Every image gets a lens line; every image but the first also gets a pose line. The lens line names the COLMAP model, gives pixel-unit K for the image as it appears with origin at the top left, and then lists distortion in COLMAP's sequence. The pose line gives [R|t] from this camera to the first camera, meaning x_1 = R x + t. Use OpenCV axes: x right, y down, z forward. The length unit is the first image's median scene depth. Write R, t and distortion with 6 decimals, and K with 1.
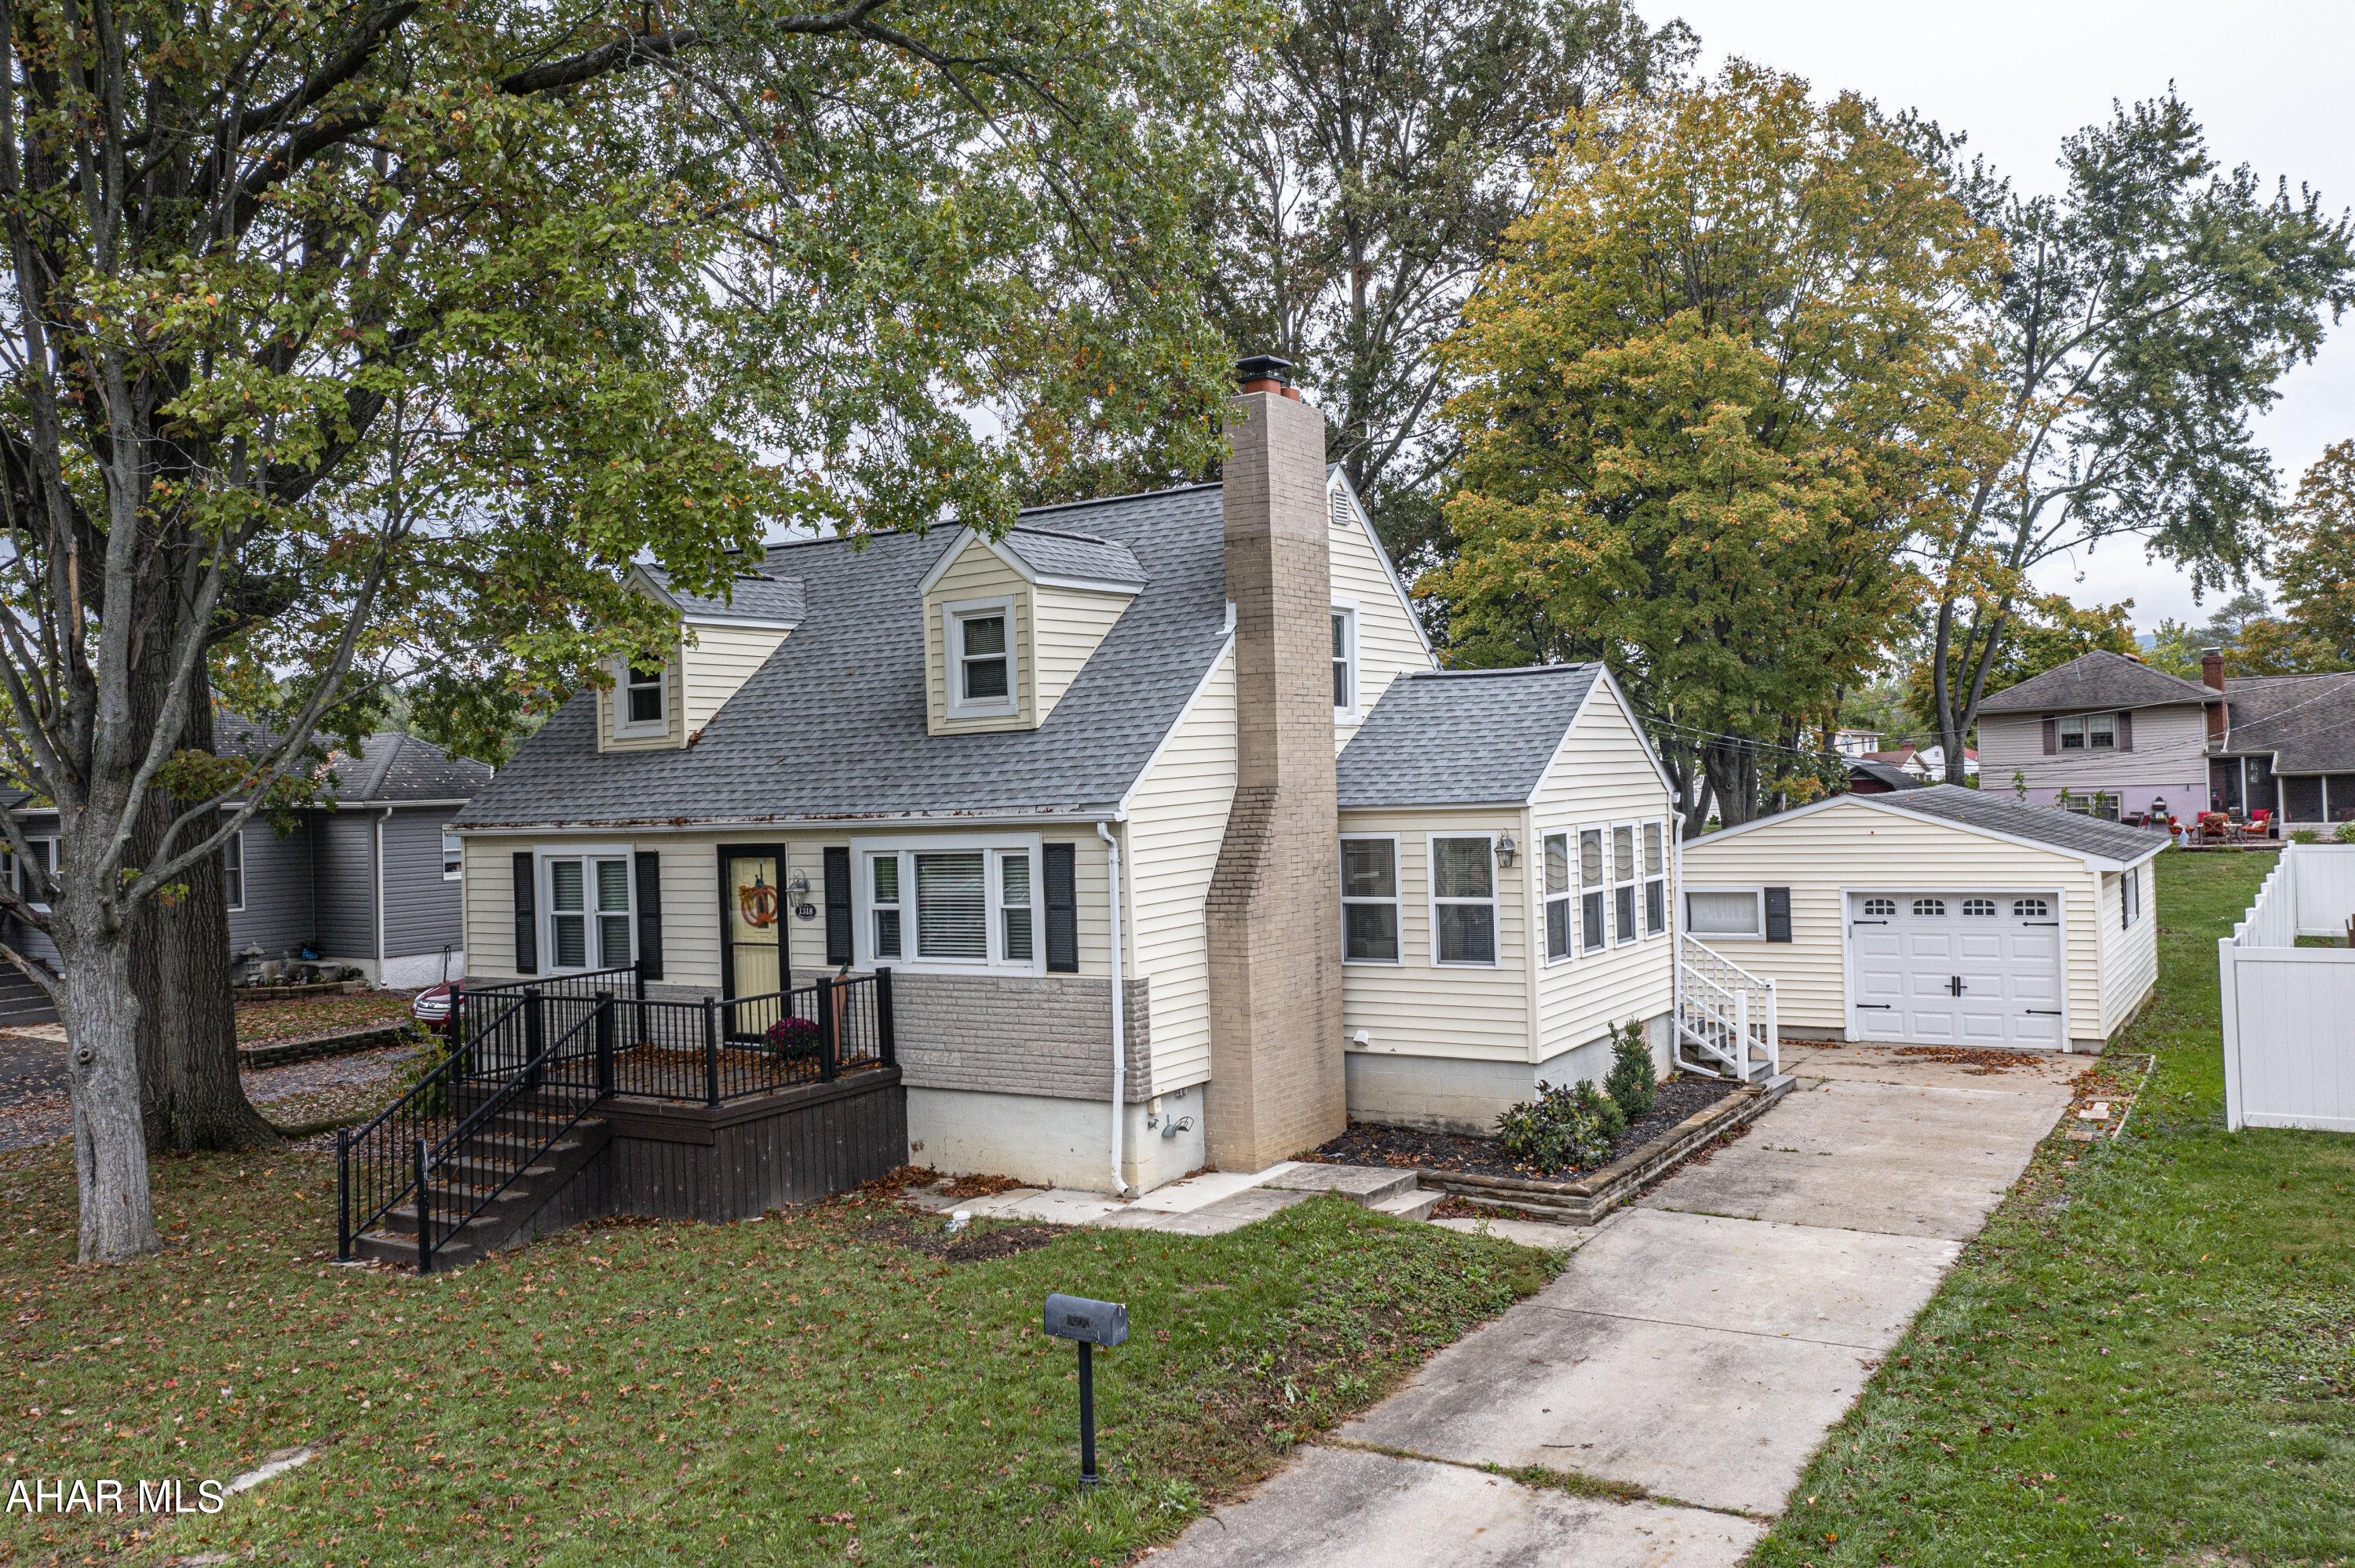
lens RADIAL K [[1853.9, 0, 1177.5], [0, 1853.9, 784.0], [0, 0, 1]] dist [-0.005269, 0.005034]
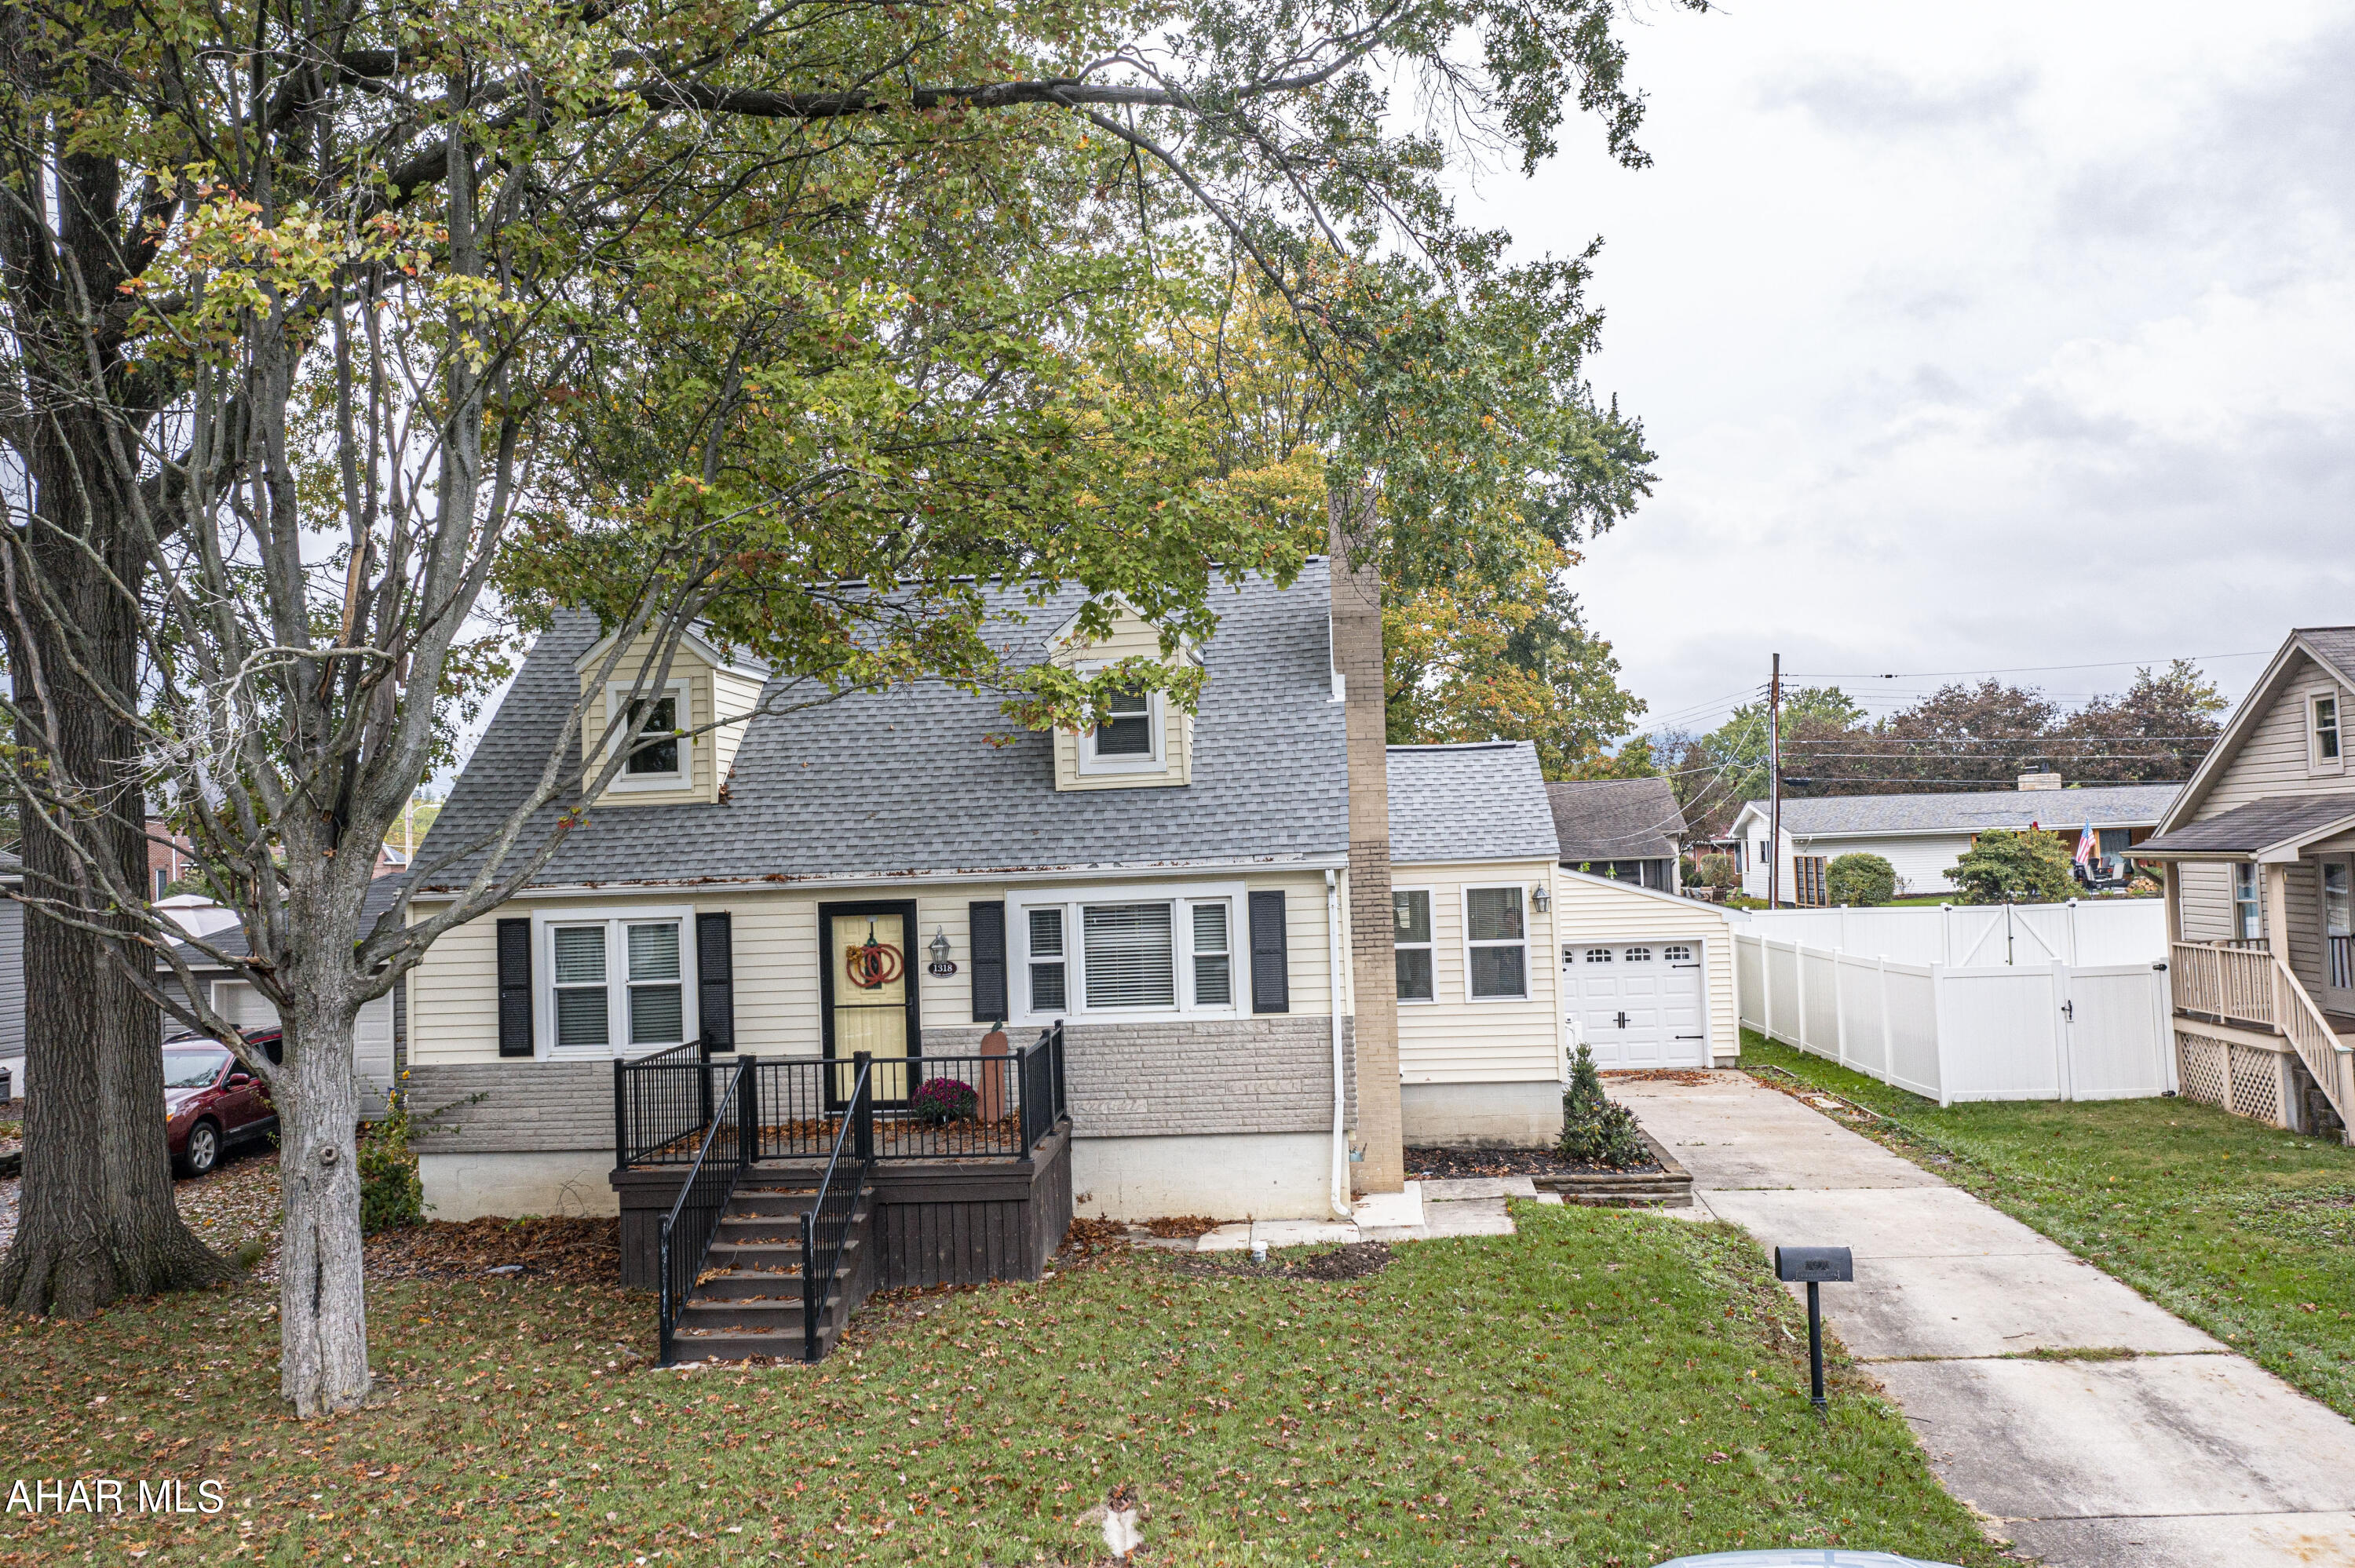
lens RADIAL K [[1853.9, 0, 1177.5], [0, 1853.9, 784.0], [0, 0, 1]] dist [-0.005269, 0.005034]
pose [[0.879810, 0.021108, 0.474857, -0.561720], [0.005791, 0.998463, -0.055112, 0.026470], [-0.475291, 0.051238, 0.878335, 0.080480]]
